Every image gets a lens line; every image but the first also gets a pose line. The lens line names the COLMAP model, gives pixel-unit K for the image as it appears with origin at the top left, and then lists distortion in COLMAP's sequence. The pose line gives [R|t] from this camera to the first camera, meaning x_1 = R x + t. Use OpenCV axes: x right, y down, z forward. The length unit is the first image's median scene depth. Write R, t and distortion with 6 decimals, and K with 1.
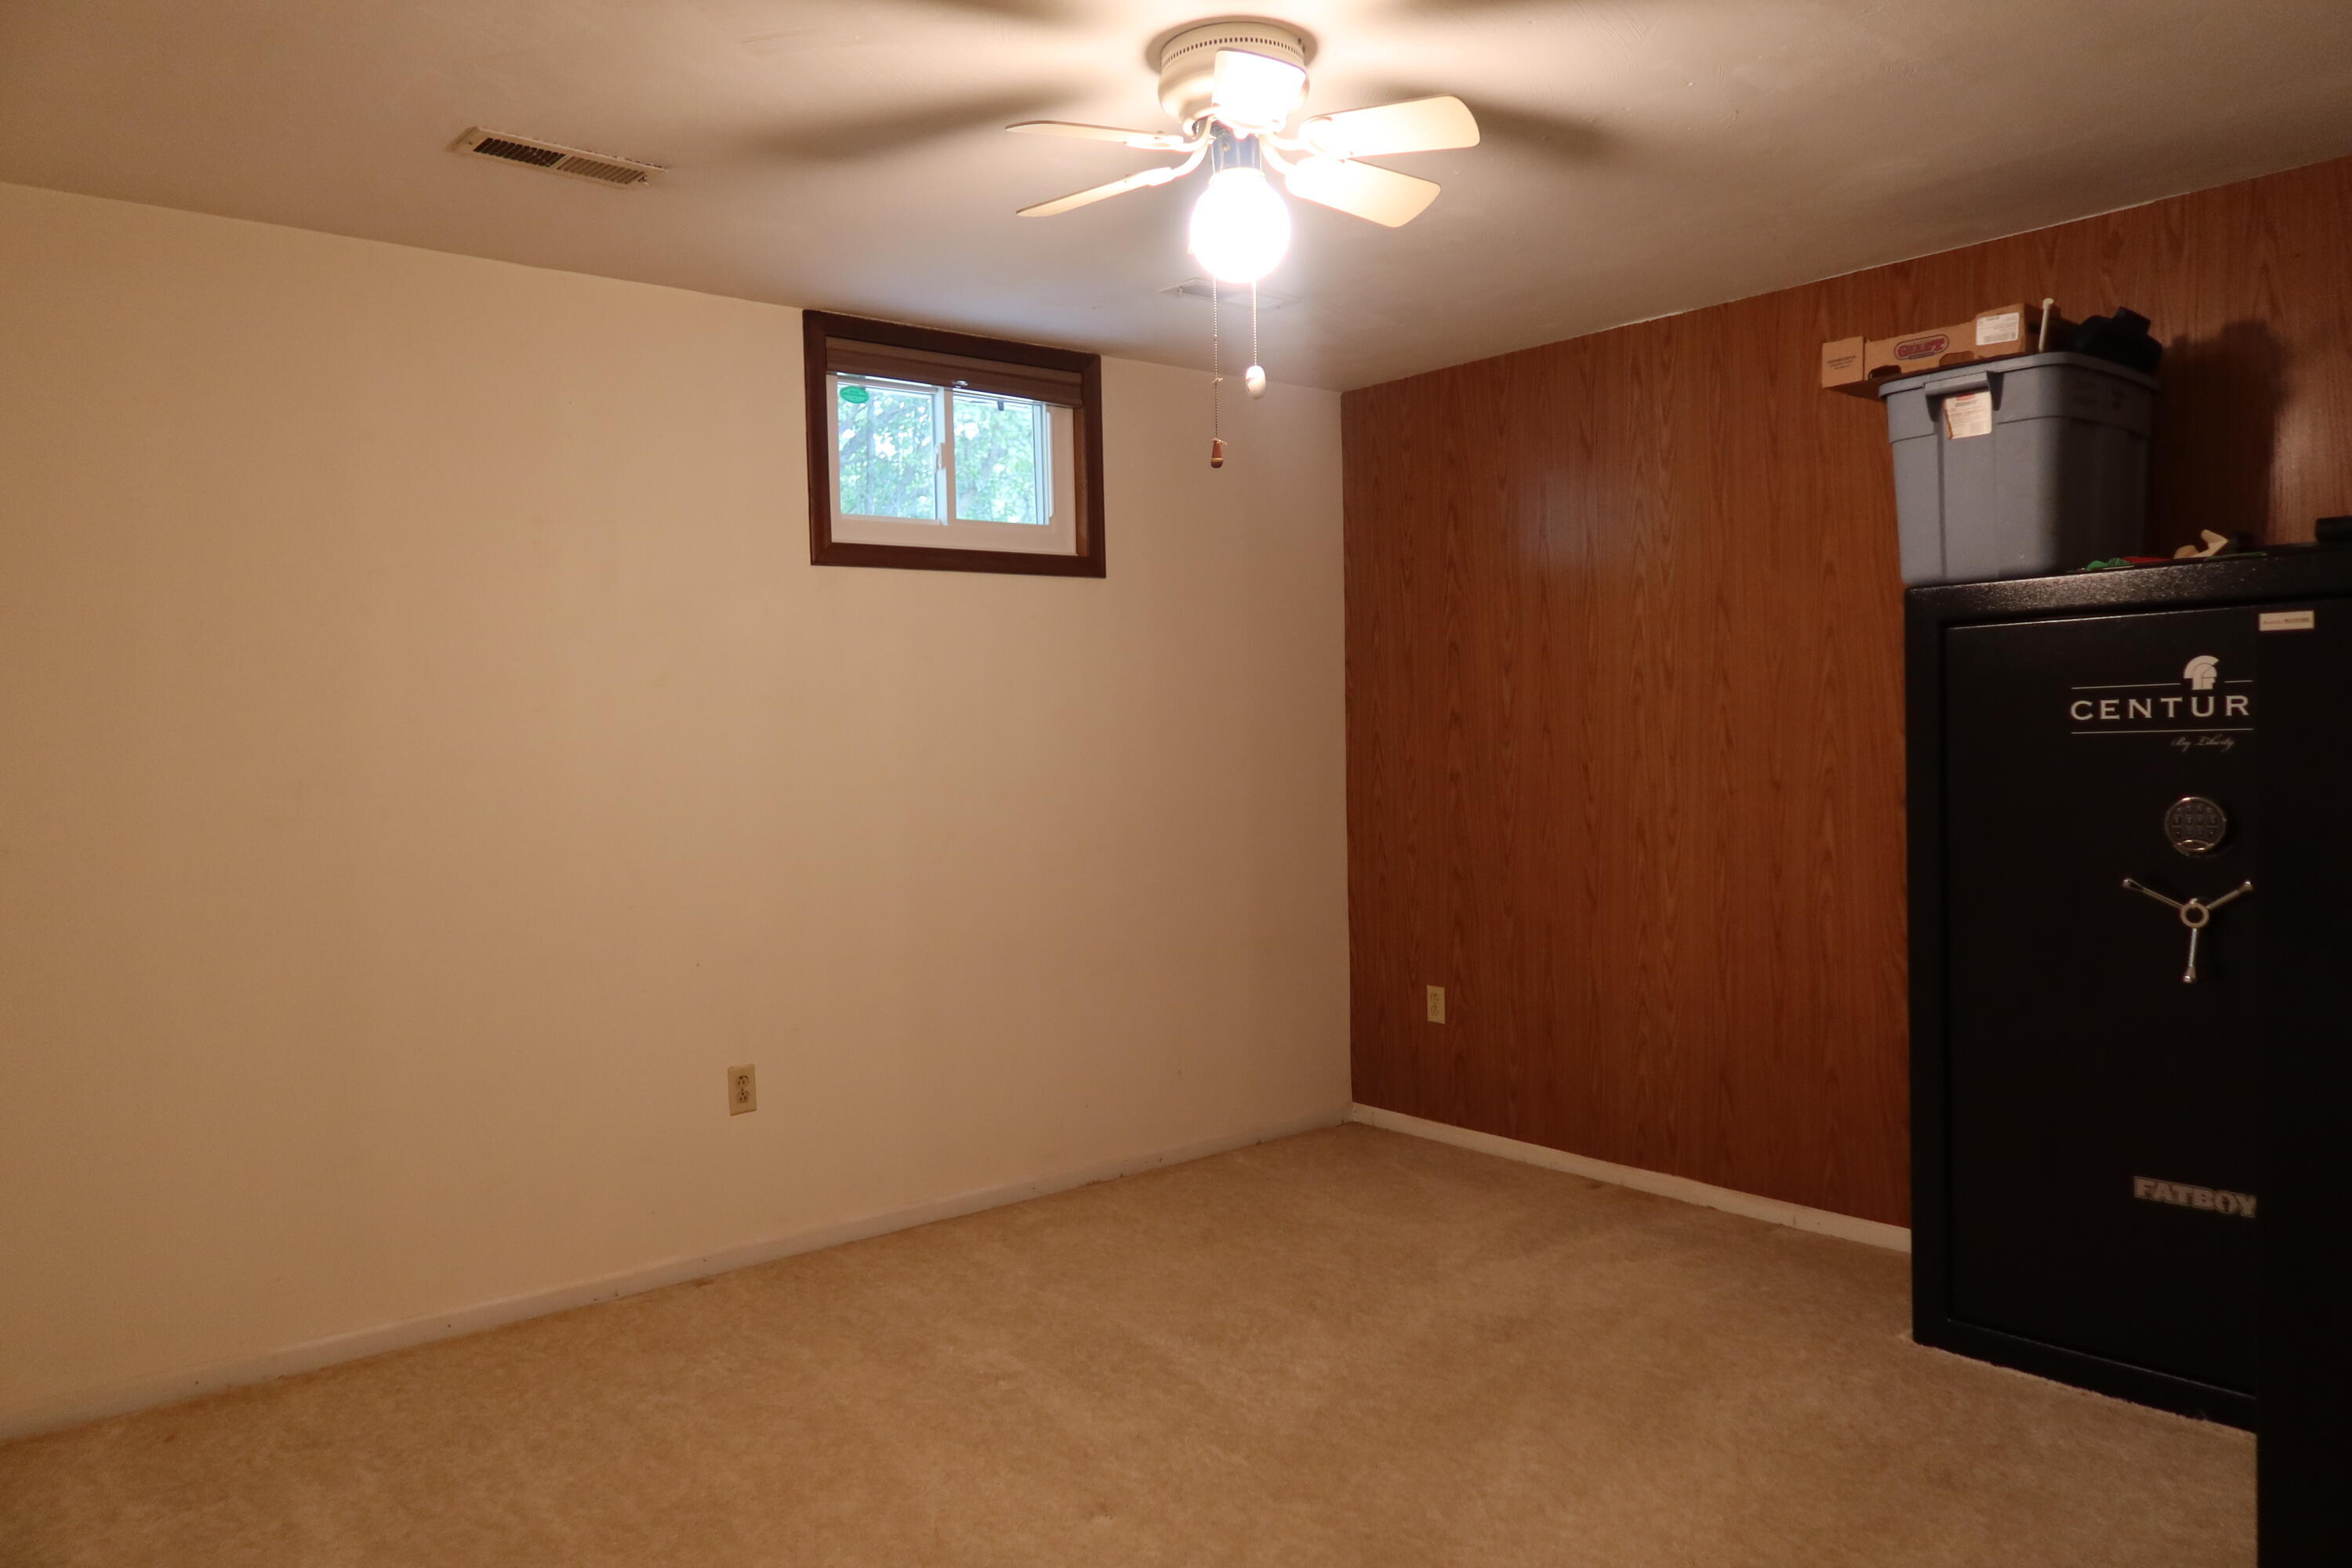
lens RADIAL K [[1674.3, 0, 1169.3], [0, 1674.3, 798.7], [0, 0, 1]] dist [-0.005938, -0.003441]
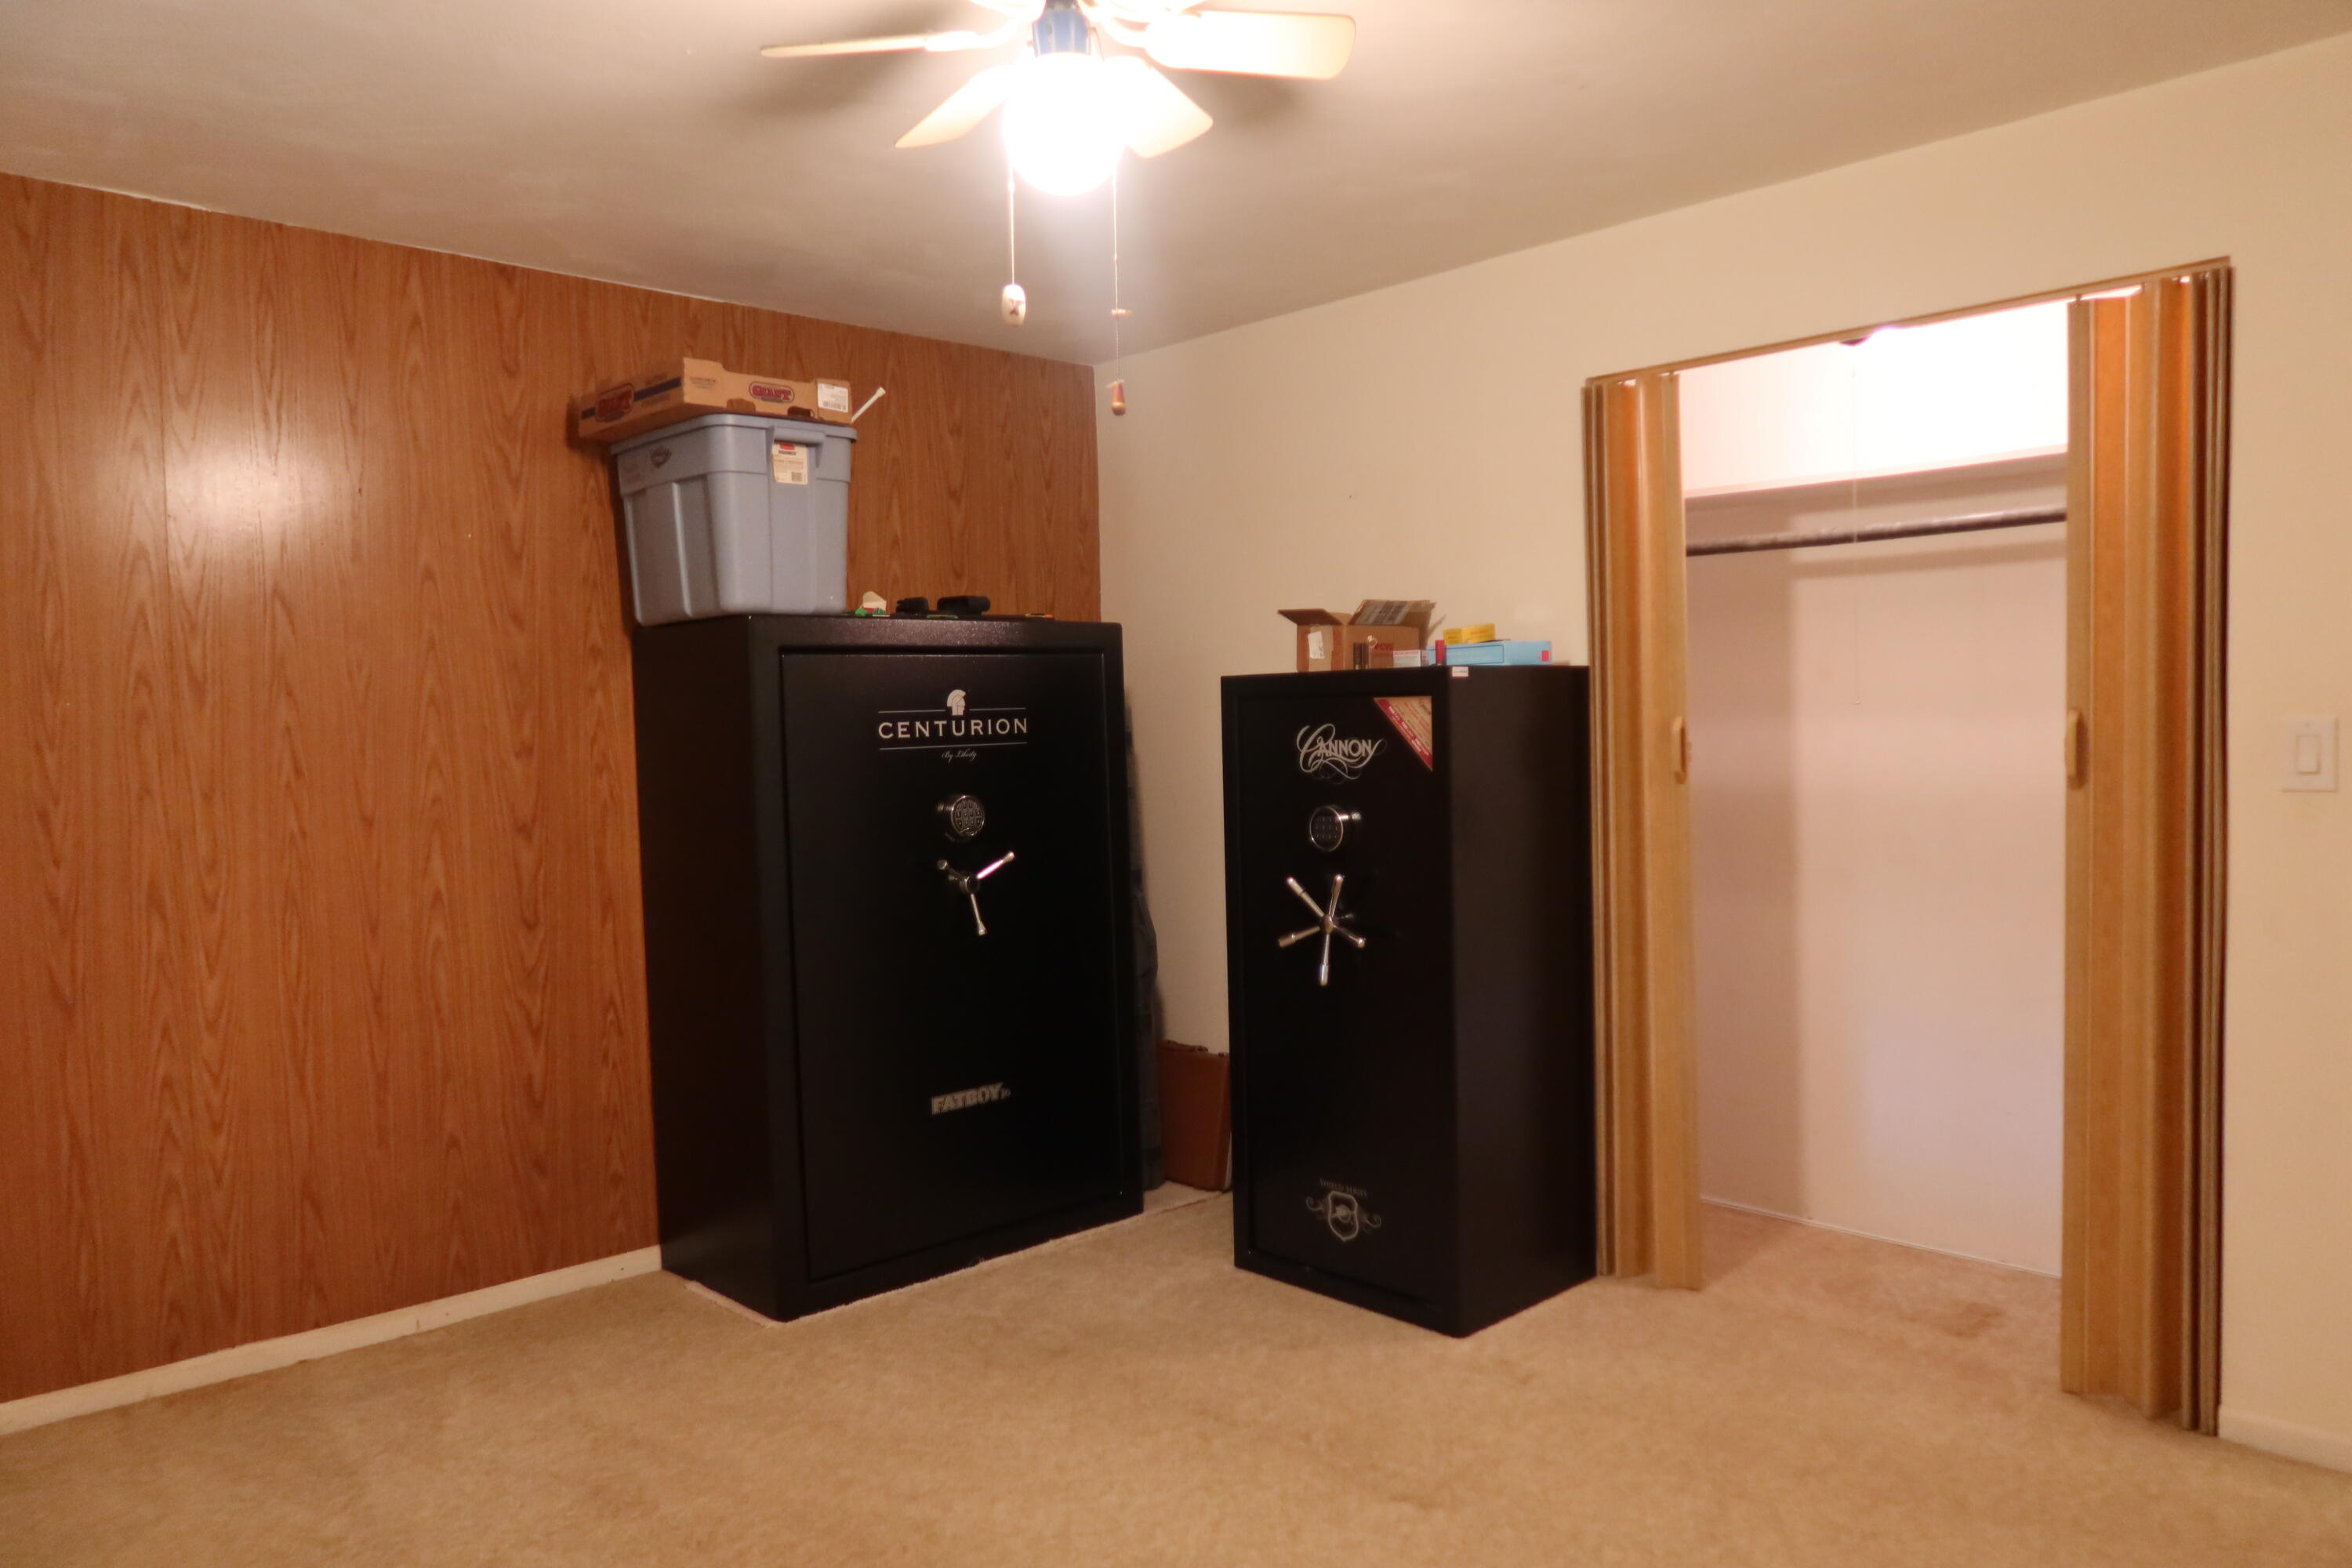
lens RADIAL K [[1674.3, 0, 1169.3], [0, 1674.3, 798.7], [0, 0, 1]] dist [-0.005938, -0.003441]
pose [[-0.086078, -0.020177, 0.996084, -0.629065], [0.062081, 0.997743, 0.025575, -0.019651], [-0.994352, 0.064040, -0.084631, 0.823571]]
